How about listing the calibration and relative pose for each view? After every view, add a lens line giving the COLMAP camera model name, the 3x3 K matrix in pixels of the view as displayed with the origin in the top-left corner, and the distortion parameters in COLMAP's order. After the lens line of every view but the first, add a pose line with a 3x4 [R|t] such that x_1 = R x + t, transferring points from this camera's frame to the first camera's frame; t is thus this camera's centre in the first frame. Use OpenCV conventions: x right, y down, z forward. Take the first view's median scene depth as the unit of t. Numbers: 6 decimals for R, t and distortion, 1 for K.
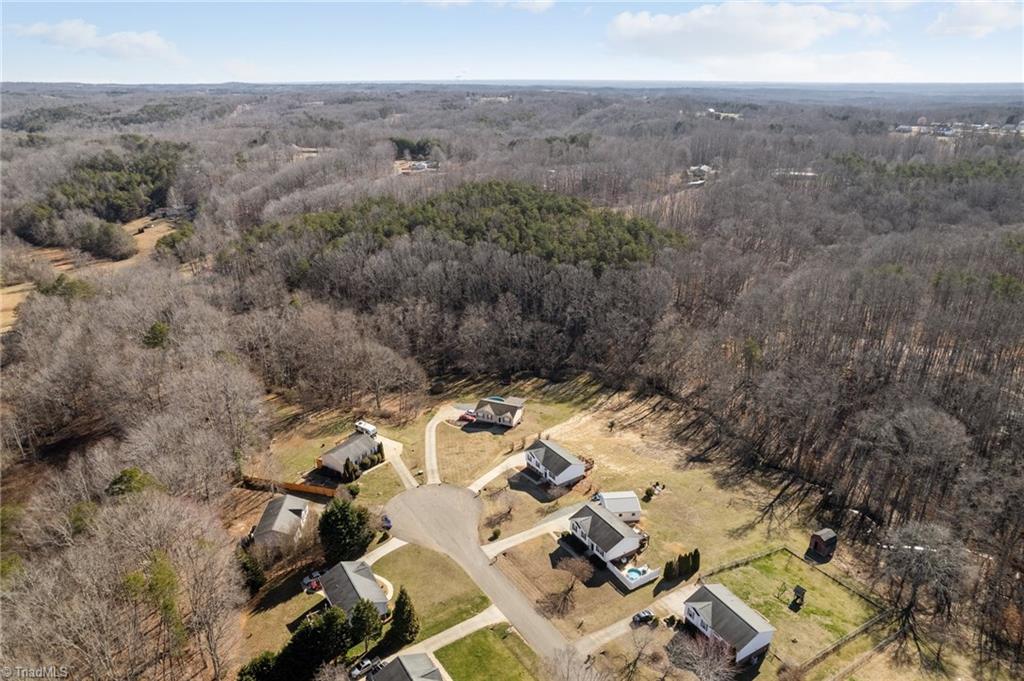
lens RADIAL K [[671.1, 0, 517.4], [0, 671.1, 324.6], [0, 0, 1]] dist [-0.046406, 0.033078]
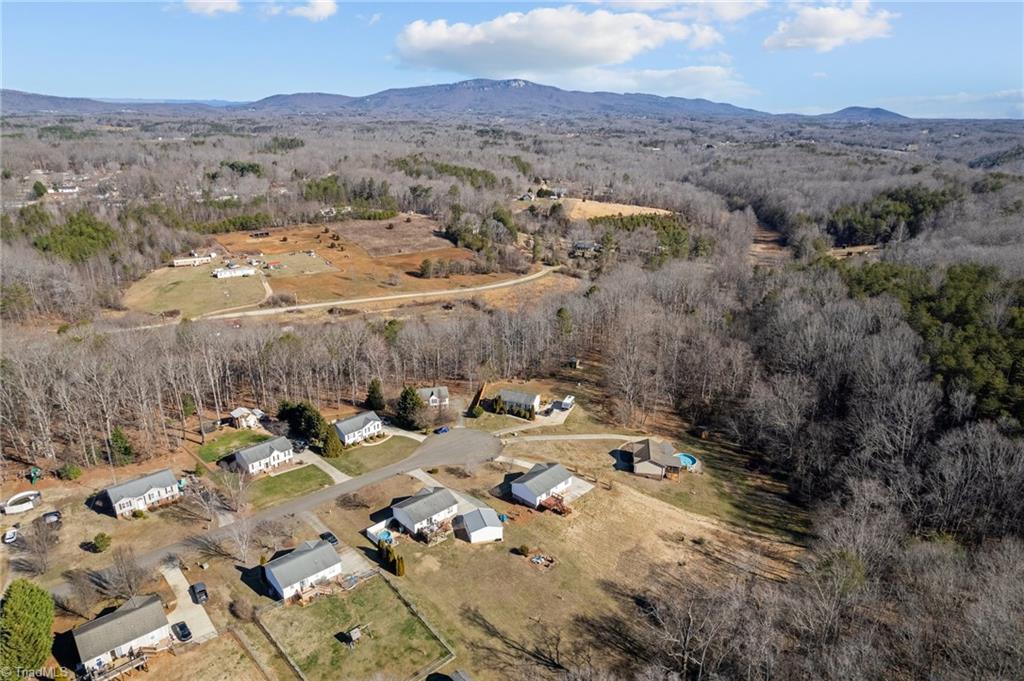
lens RADIAL K [[671.1, 0, 517.4], [0, 671.1, 324.6], [0, 0, 1]] dist [-0.046406, 0.033078]
pose [[0.222406, 0.312768, -0.923424, 0.890303], [-0.355130, 0.908066, 0.222033, -0.221667], [0.907975, 0.278554, 0.313033, 0.569603]]
